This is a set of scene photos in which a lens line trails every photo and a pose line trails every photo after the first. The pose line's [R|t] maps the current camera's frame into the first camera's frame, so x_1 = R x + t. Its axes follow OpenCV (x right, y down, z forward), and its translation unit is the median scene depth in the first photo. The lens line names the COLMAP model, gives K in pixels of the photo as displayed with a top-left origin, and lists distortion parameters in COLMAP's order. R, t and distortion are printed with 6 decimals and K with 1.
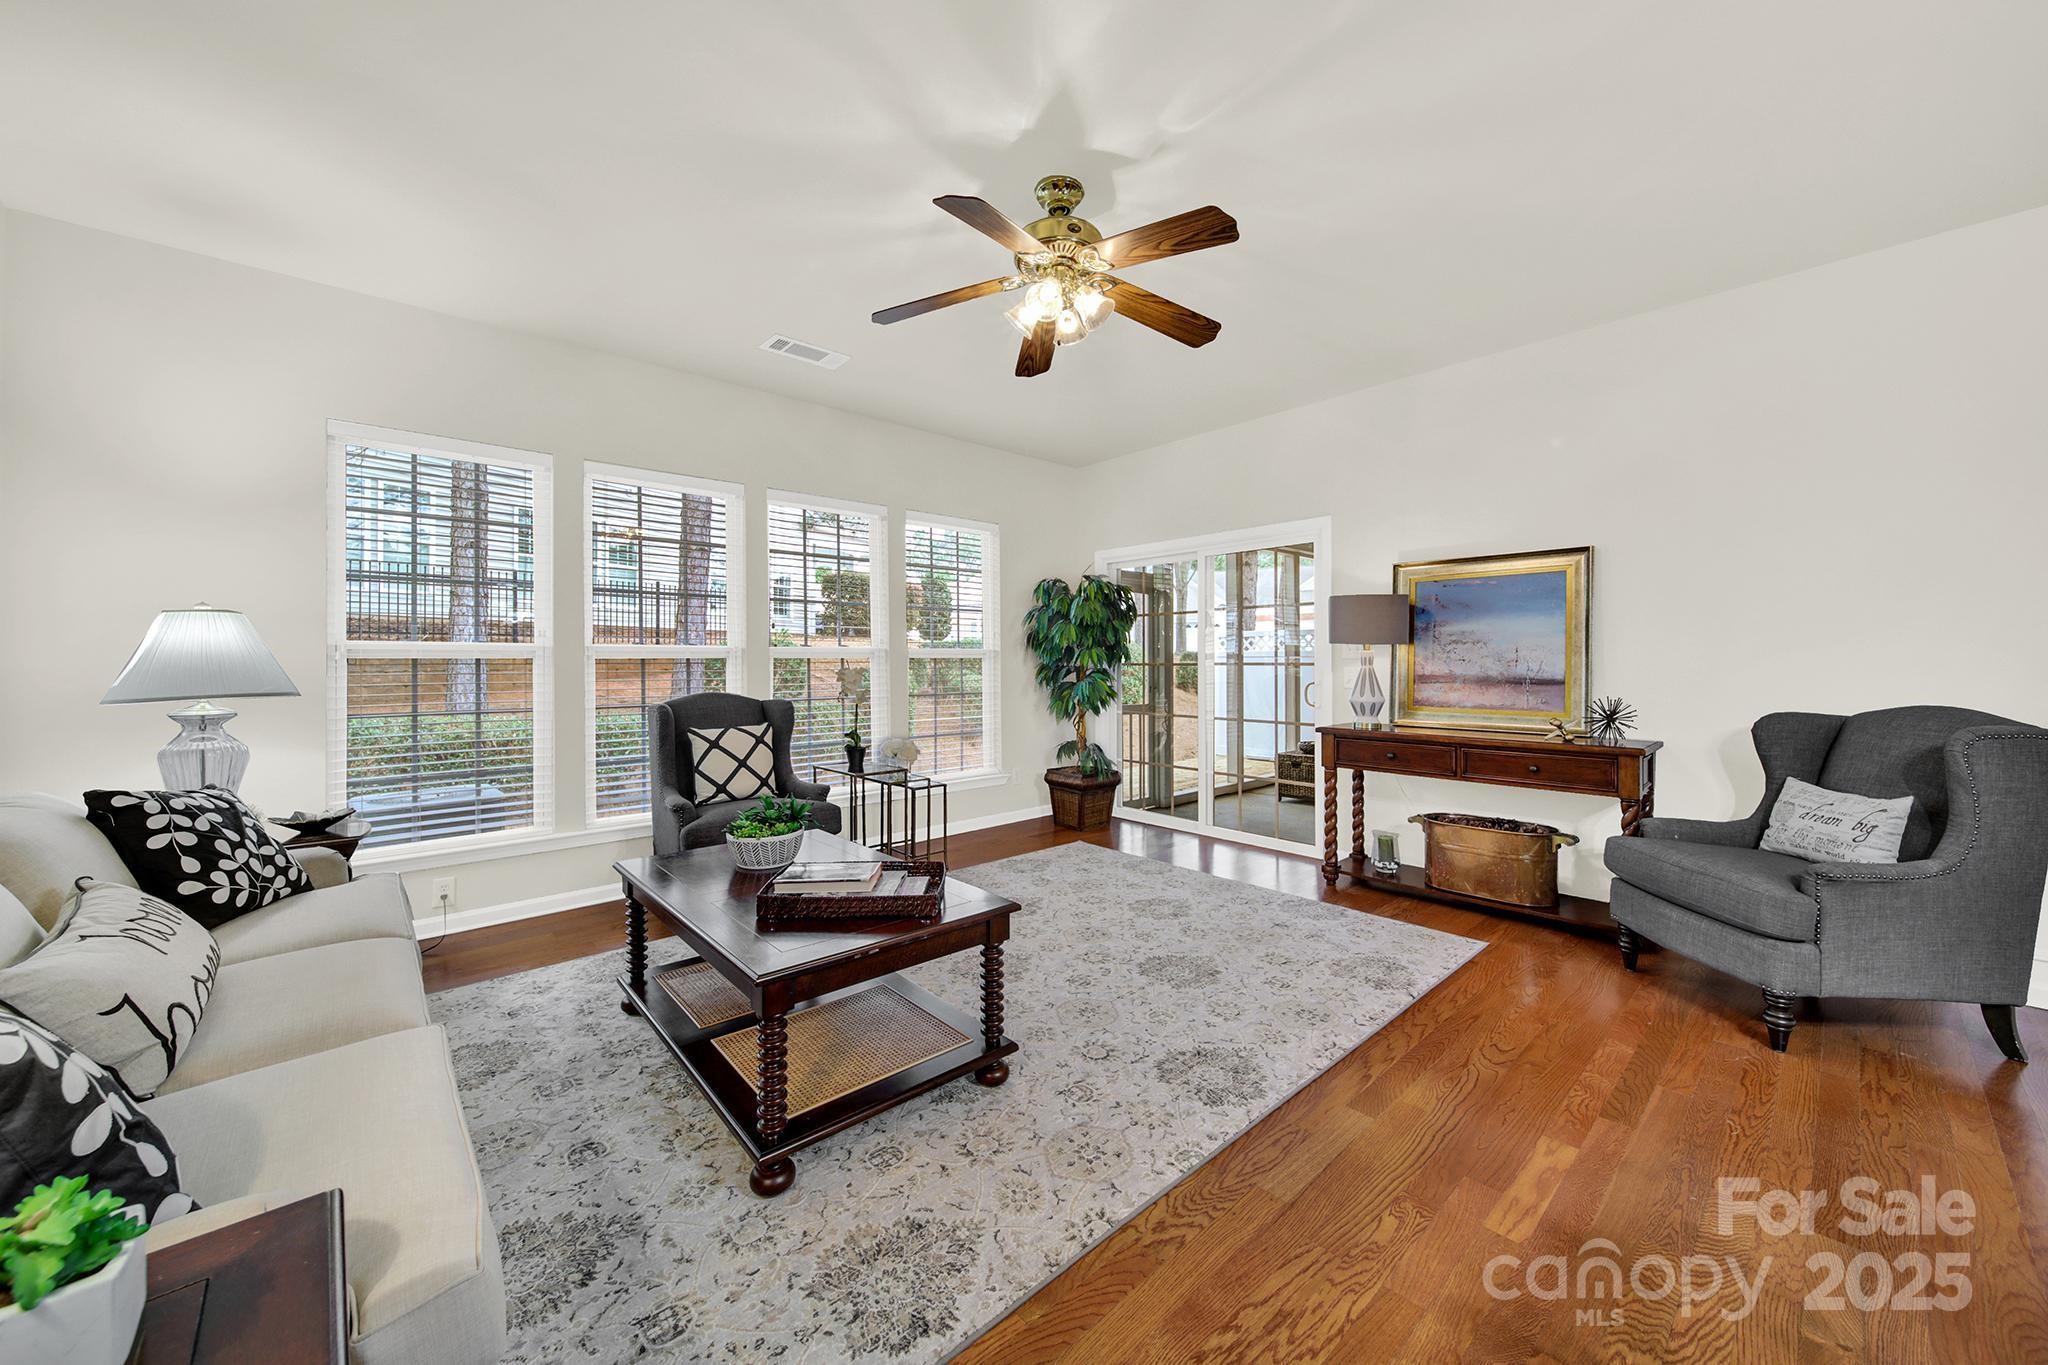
lens RADIAL K [[740.5, 0, 1025.9], [0, 740.5, 663.6], [0, 0, 1]] dist [-0.000880, -0.001261]
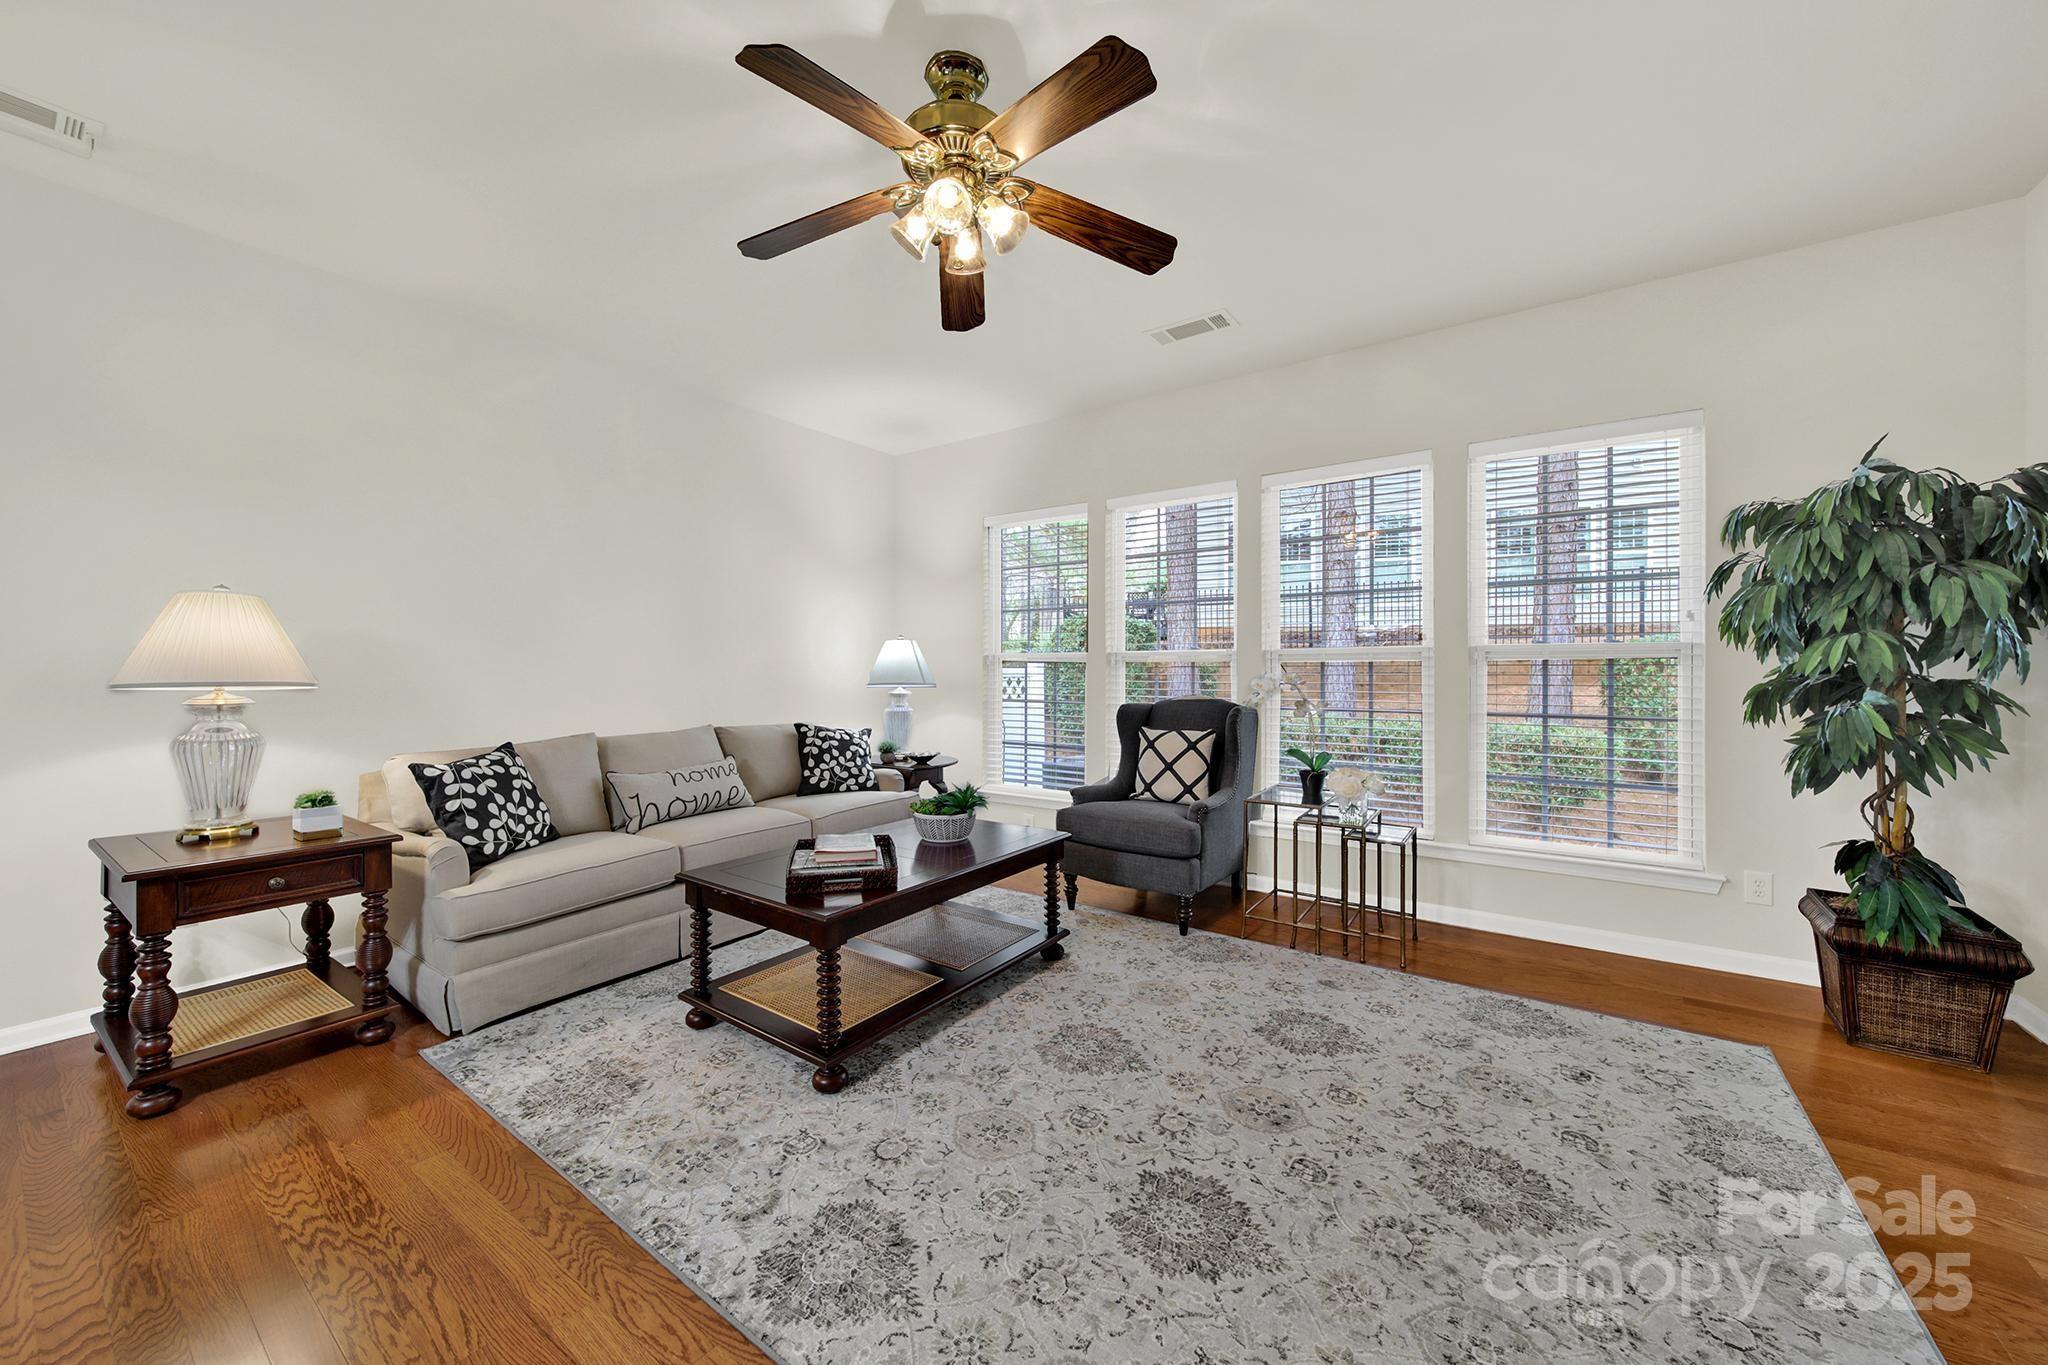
lens RADIAL K [[740.5, 0, 1019.2], [0, 740.5, 673.3], [0, 0, 1]] dist [-0.000880, -0.001261]
pose [[0.224802, 0.010059, -0.974353, 0.561252], [-0.000140, 0.999947, 0.010291, -0.001967], [0.974404, -0.002177, 0.224791, 0.590517]]
